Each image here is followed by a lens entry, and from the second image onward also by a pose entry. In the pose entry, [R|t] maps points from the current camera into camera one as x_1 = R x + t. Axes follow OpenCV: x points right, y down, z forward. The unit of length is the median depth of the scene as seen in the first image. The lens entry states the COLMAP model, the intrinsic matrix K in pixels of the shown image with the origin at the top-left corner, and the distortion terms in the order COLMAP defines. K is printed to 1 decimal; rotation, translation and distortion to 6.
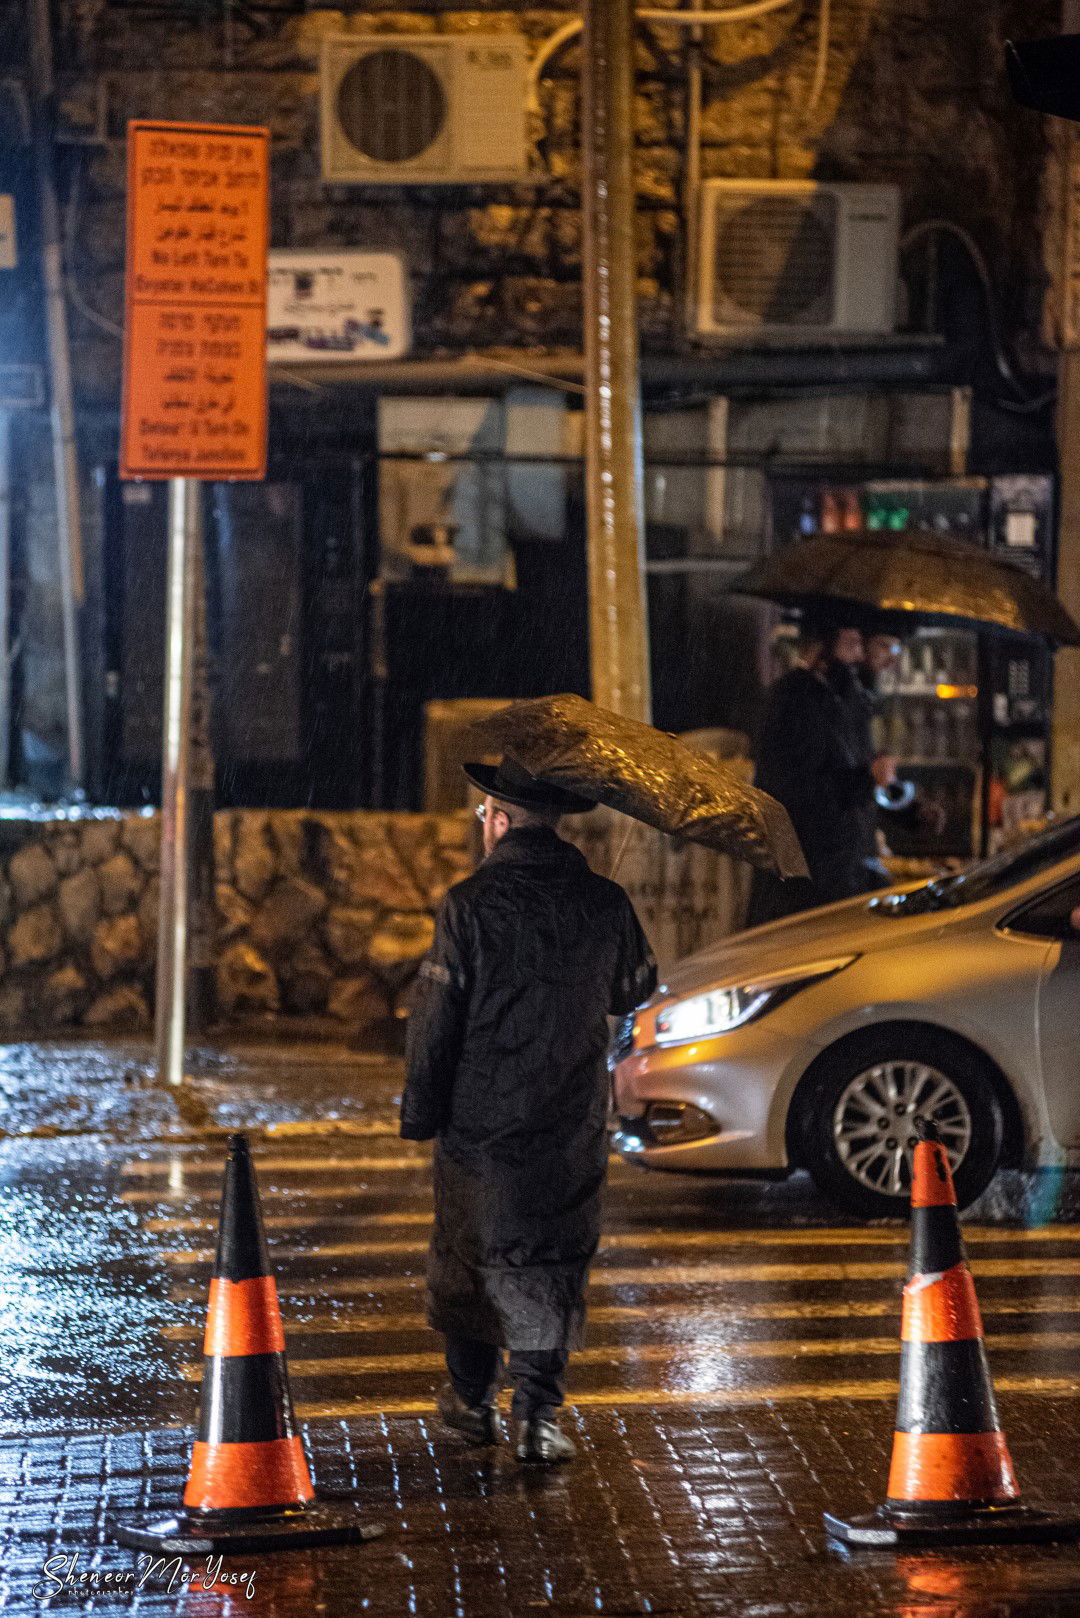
lens RADIAL K [[9395.7, 0, 532.7], [0, 9395.7, 809.5], [0, 0, 1]] dist [2.214886, 0.000000]
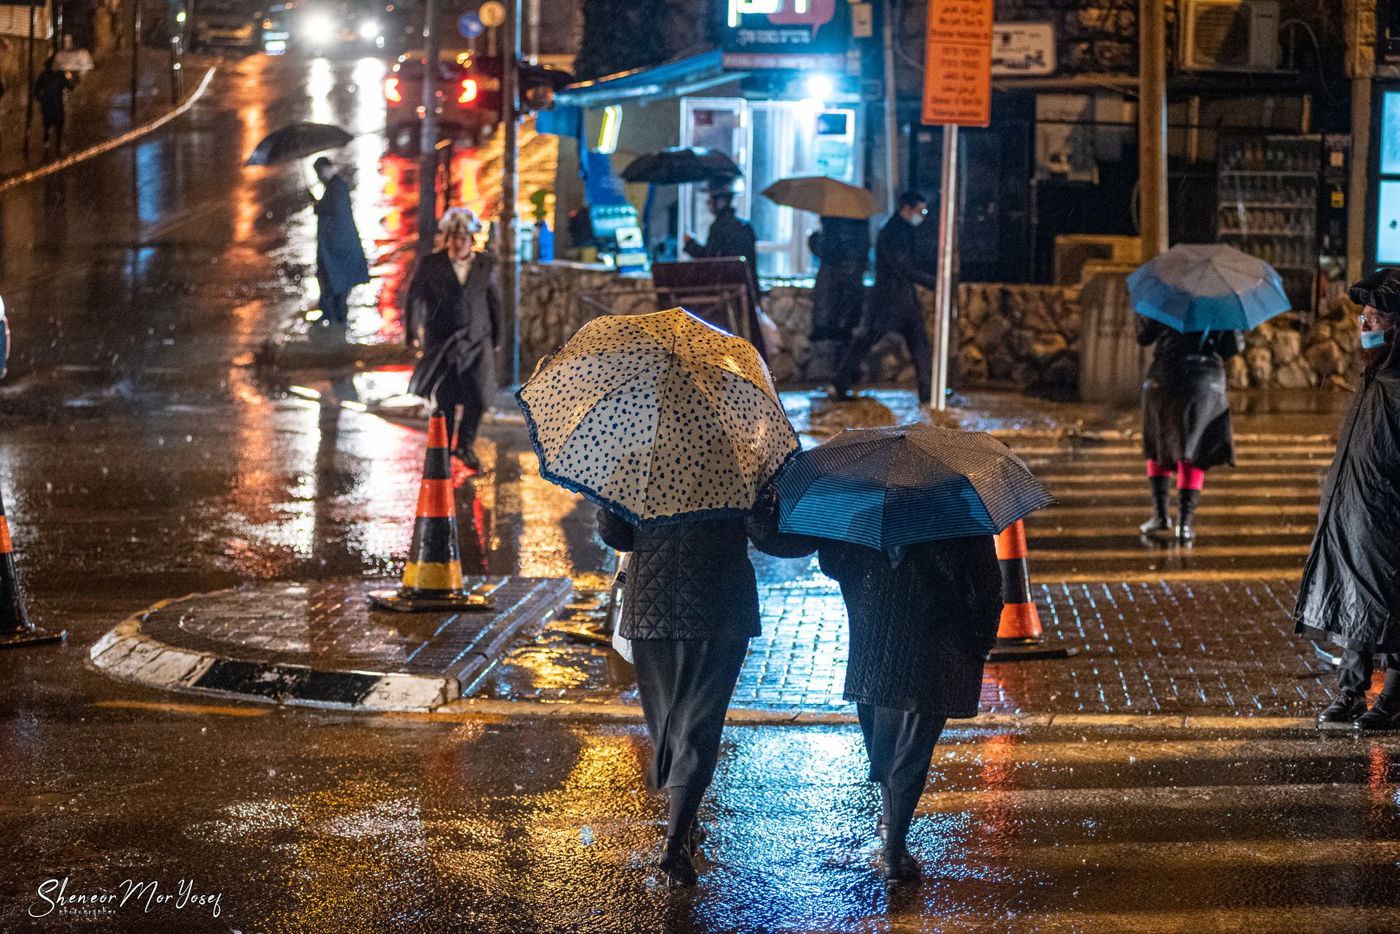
lens RADIAL K [[3742.9, 0, 699.3], [0, 3742.9, 466.6], [0, 0, 1]] dist [0.033461, 0.000000]
pose [[0.995473, 0.021191, -0.092652, -0.012754], [-0.016954, 0.998785, 0.046281, 0.003368], [0.093520, -0.044501, 0.994622, 0.144344]]
